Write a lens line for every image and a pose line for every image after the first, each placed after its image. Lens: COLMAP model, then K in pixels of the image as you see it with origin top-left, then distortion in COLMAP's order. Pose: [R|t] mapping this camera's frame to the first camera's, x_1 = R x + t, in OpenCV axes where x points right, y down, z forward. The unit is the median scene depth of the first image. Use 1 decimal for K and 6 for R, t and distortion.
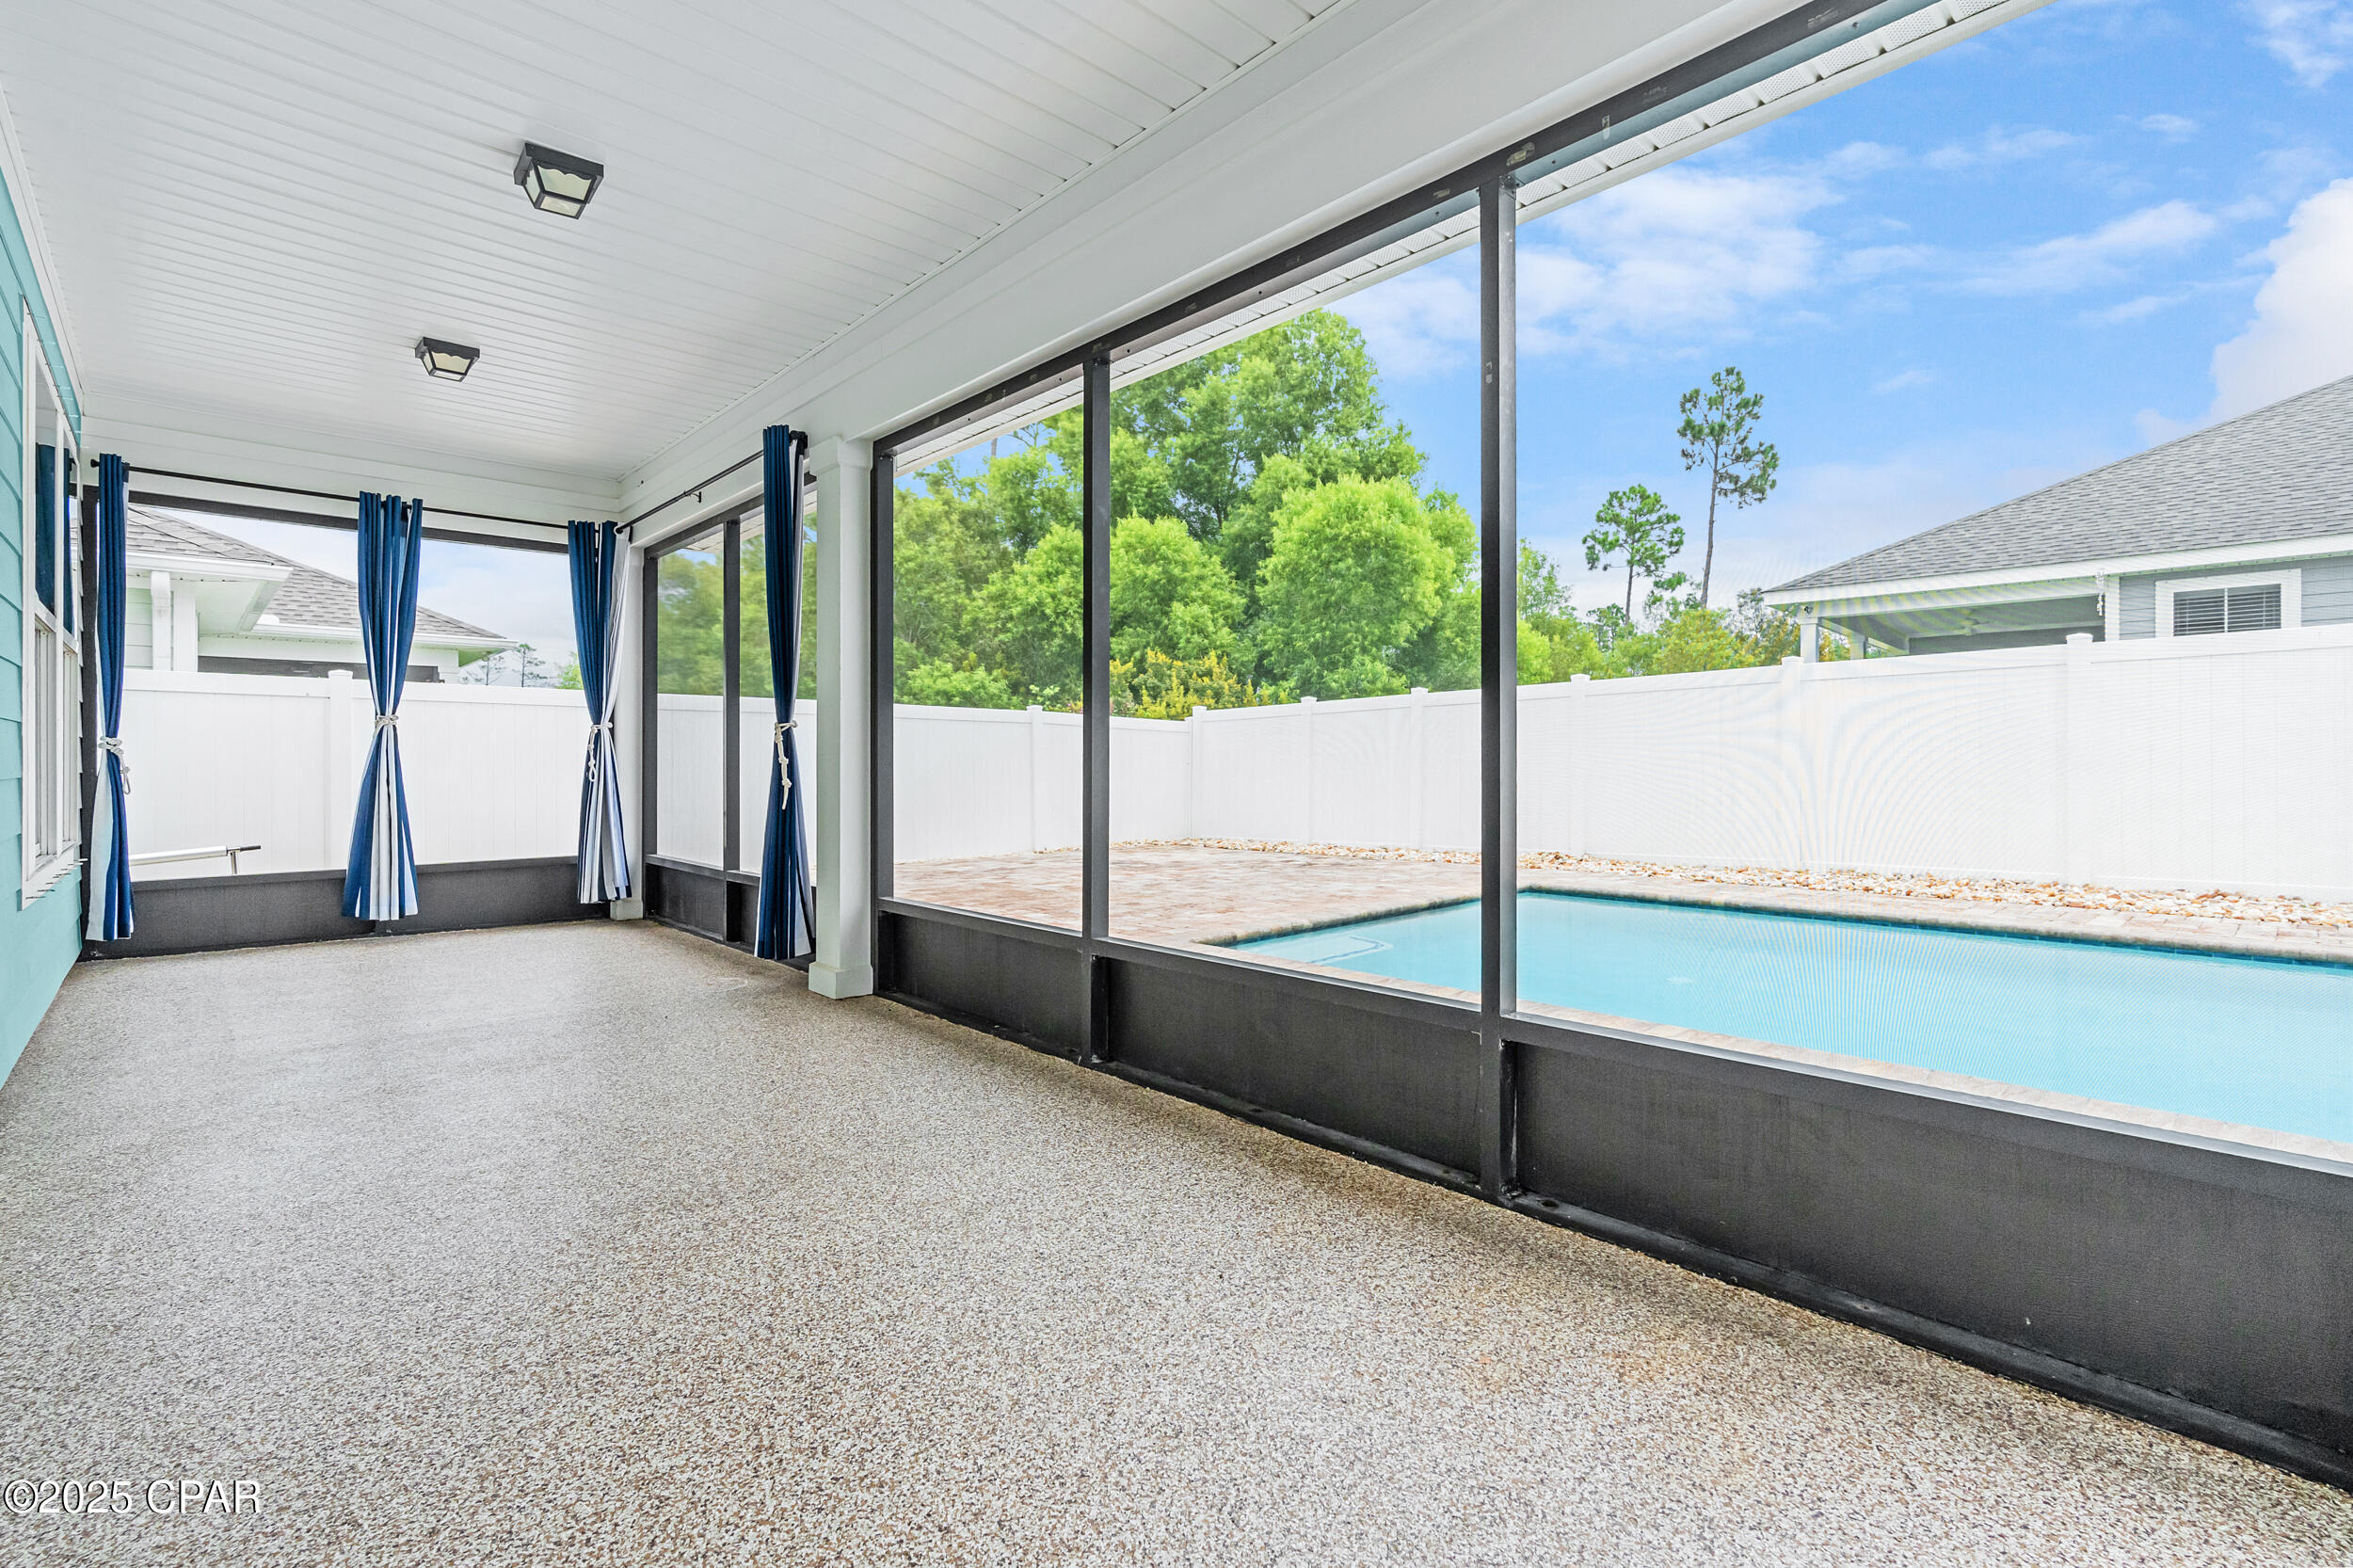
lens RADIAL K [[1051.0, 0, 1180.8], [0, 1051.0, 773.2], [0, 0, 1]] dist [0.000132, -0.000019]
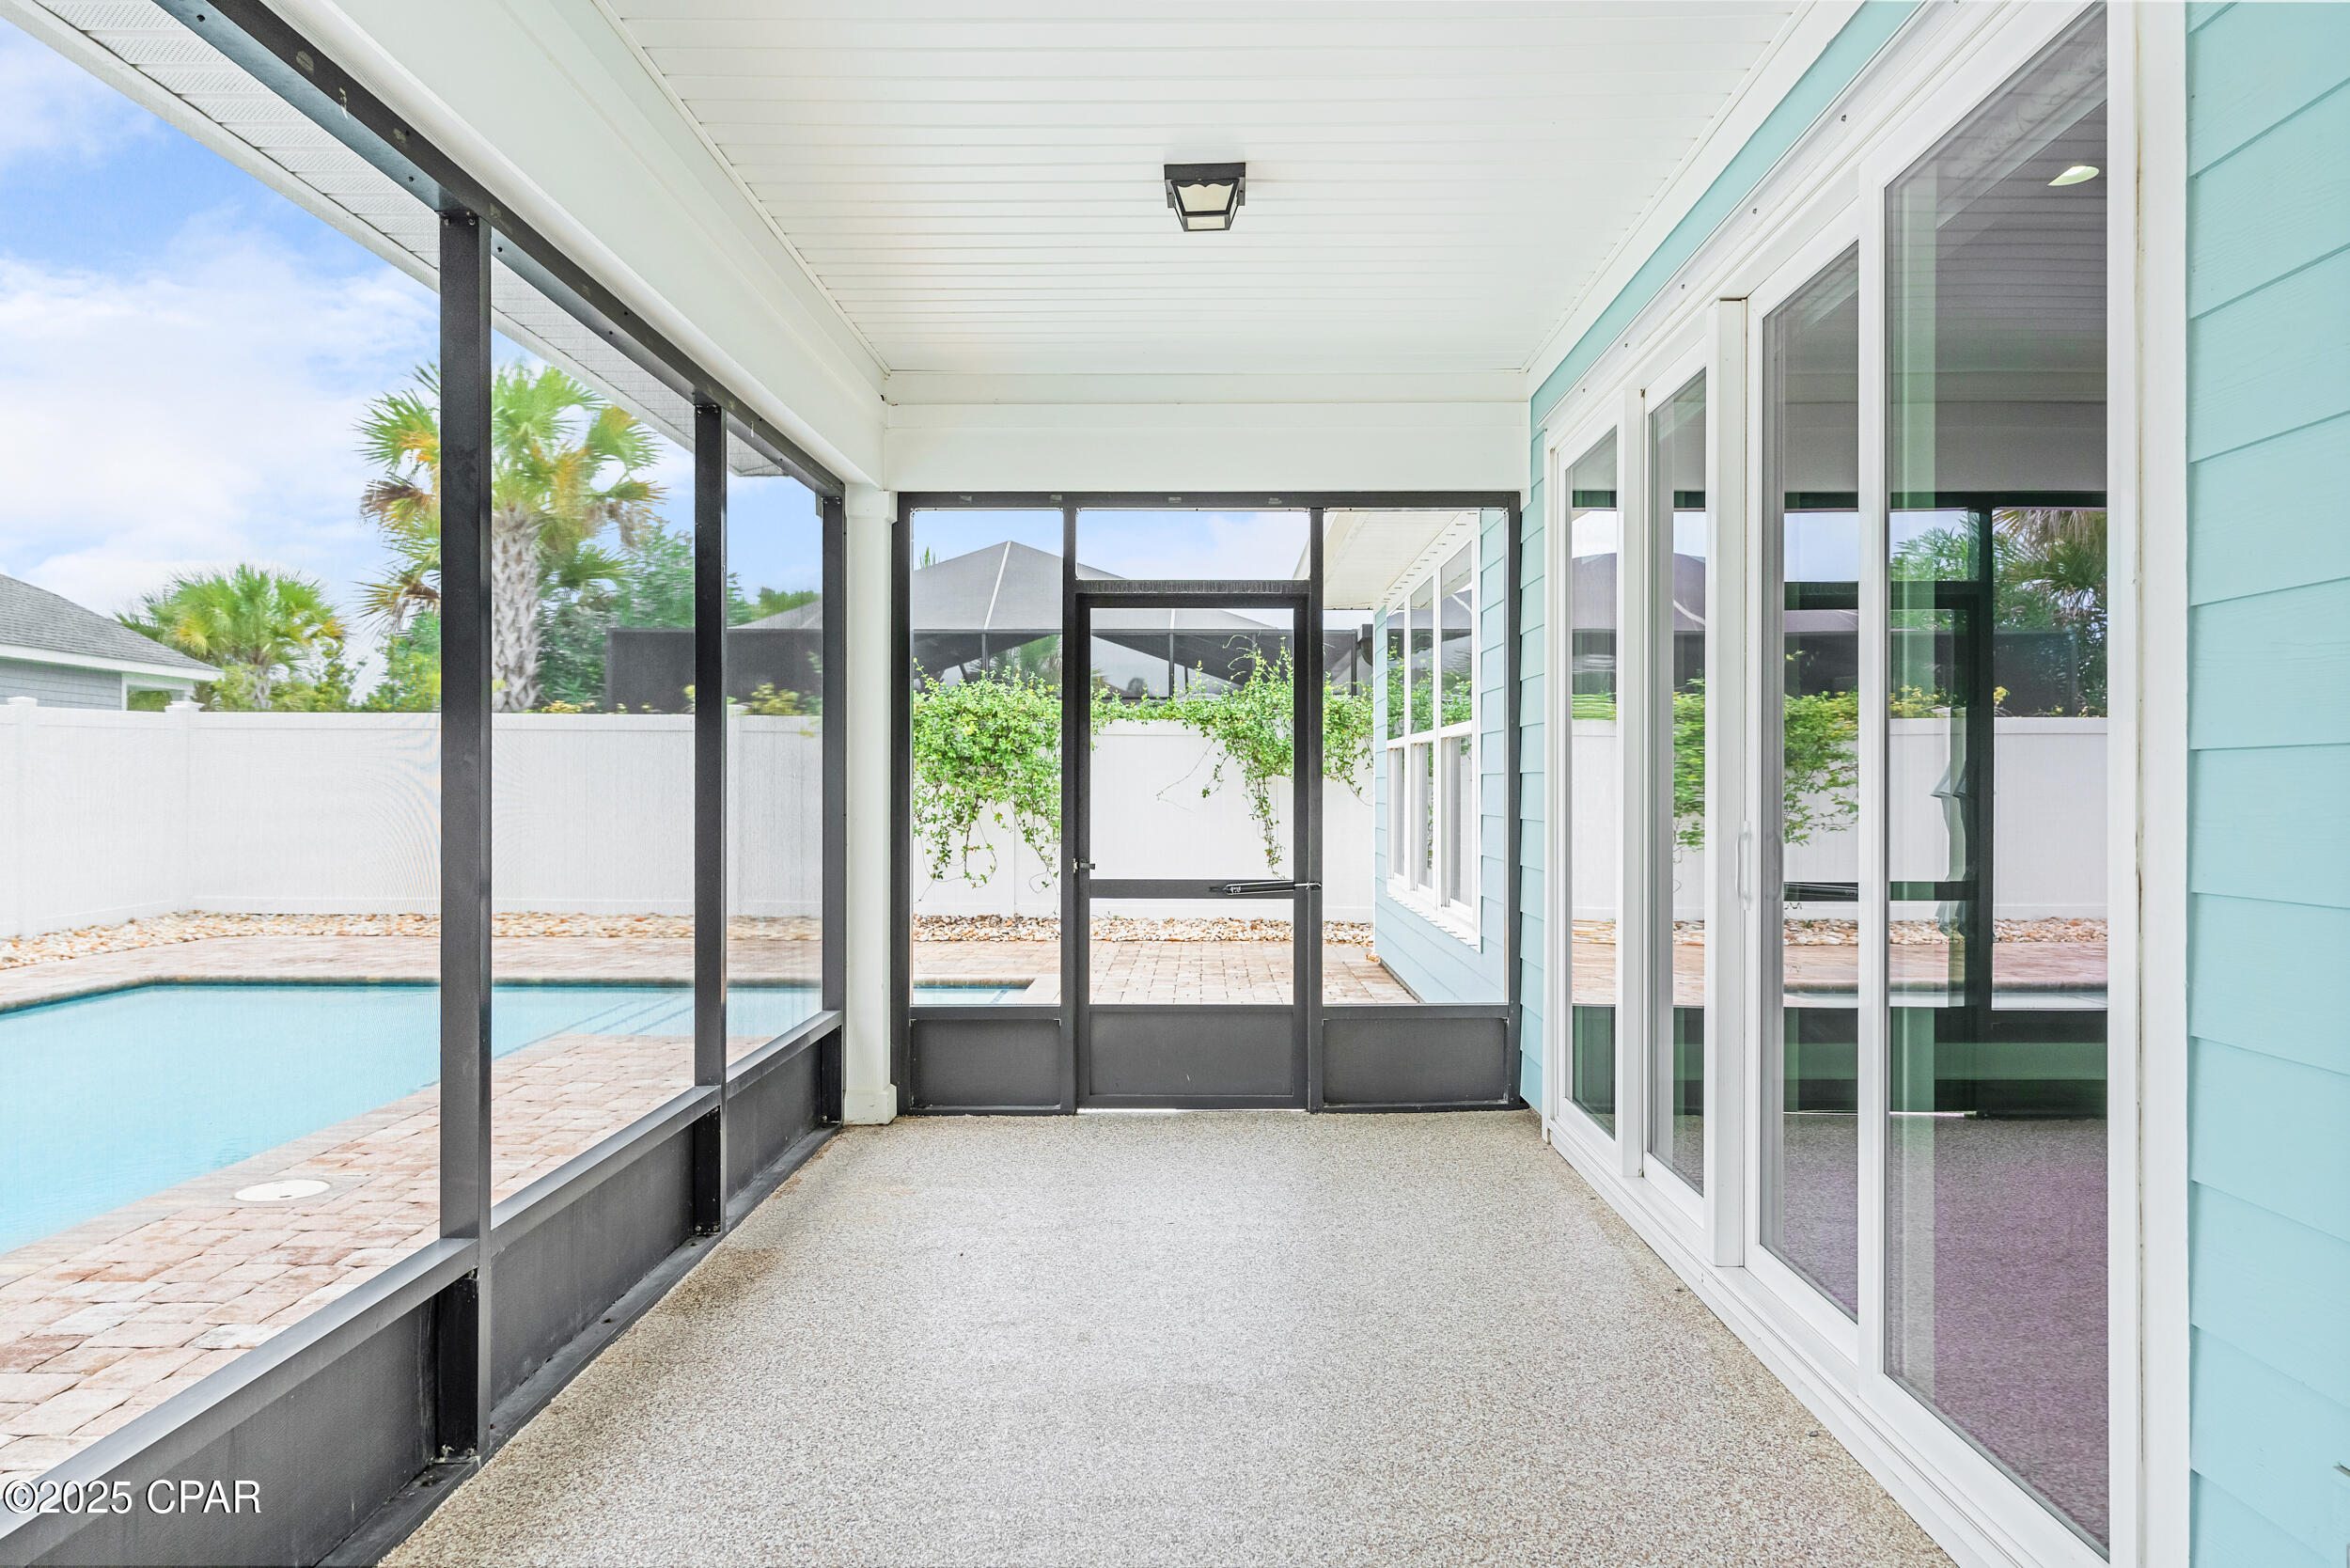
lens RADIAL K [[1629.7, 0, 1175.0], [0, 1629.7, 784.0], [0, 0, 1]] dist [0.002208, 0.000566]
pose [[-0.719477, 0.002329, 0.694512, -1.487637], [0.005296, 0.999984, 0.002133, -0.130908], [-0.694496, 0.005213, -0.719478, 2.106570]]
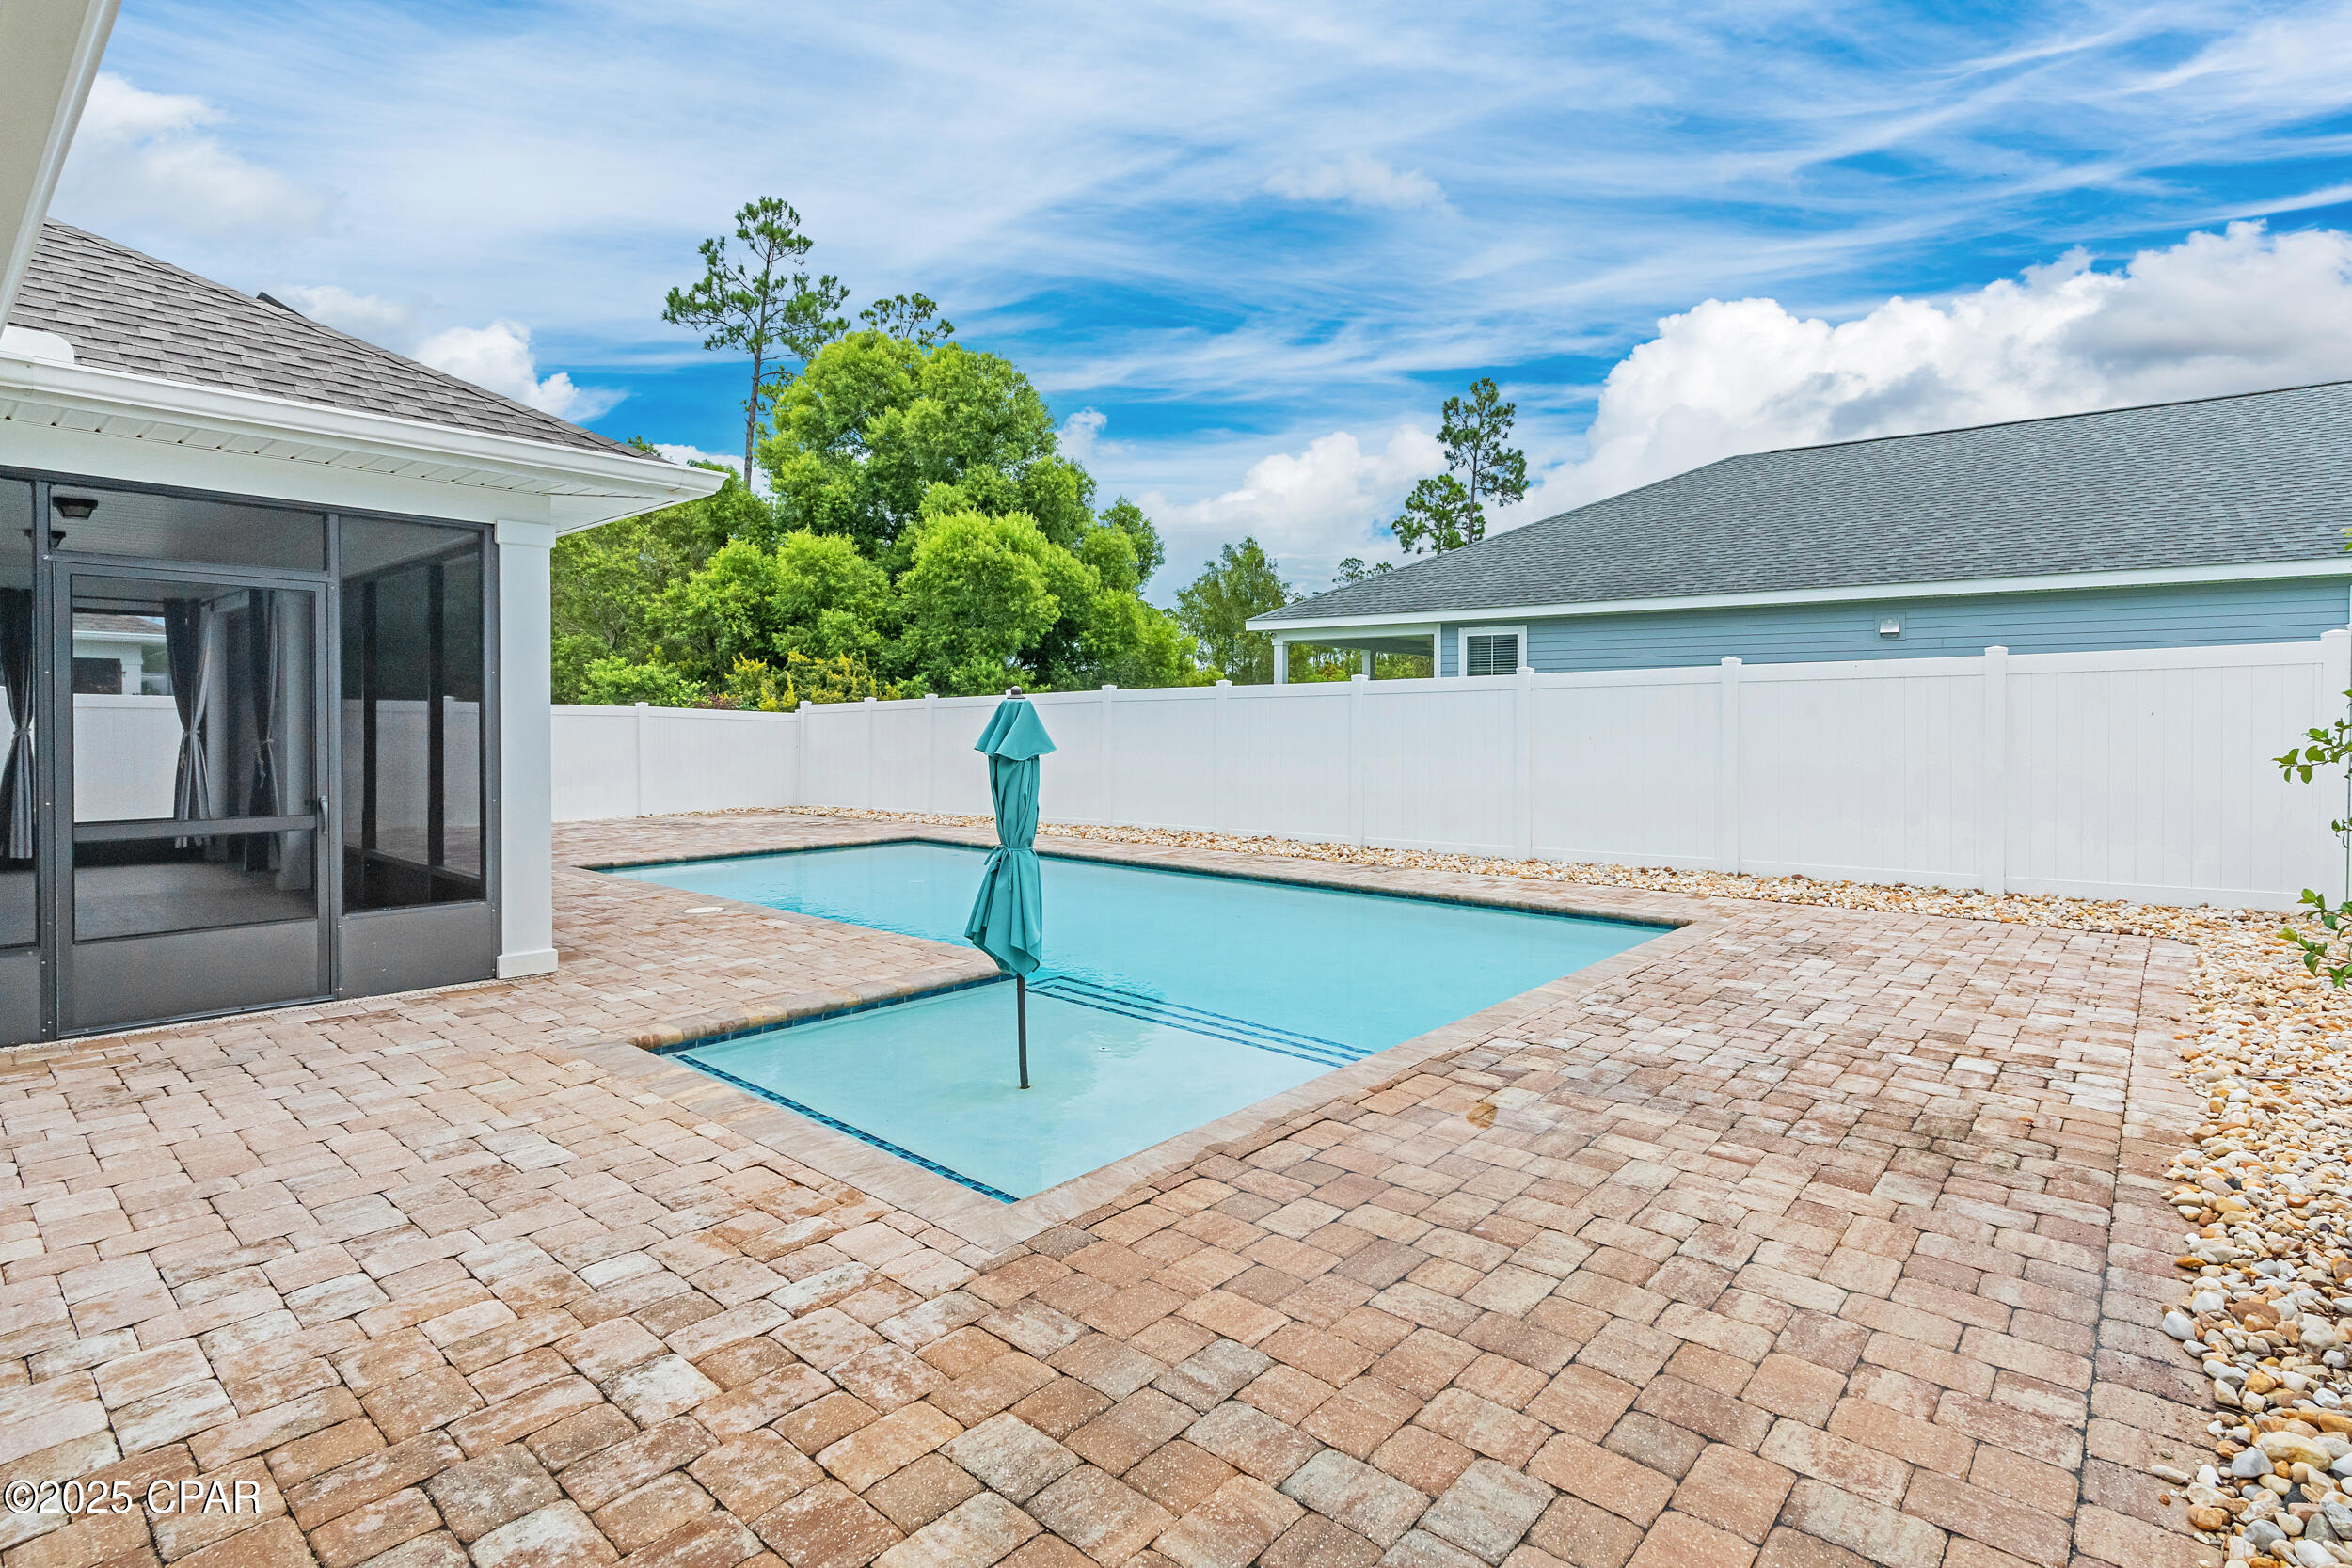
lens RADIAL K [[1100.8, 0, 1178.6], [0, 1100.8, 736.7], [0, 0, 1]] dist [-0.000362, 0.000233]
pose [[0.995406, 0.012046, 0.094982, 0.265879], [-0.011704, 0.999923, -0.004160, -0.017718], [-0.095025, 0.003029, 0.995470, -0.265293]]
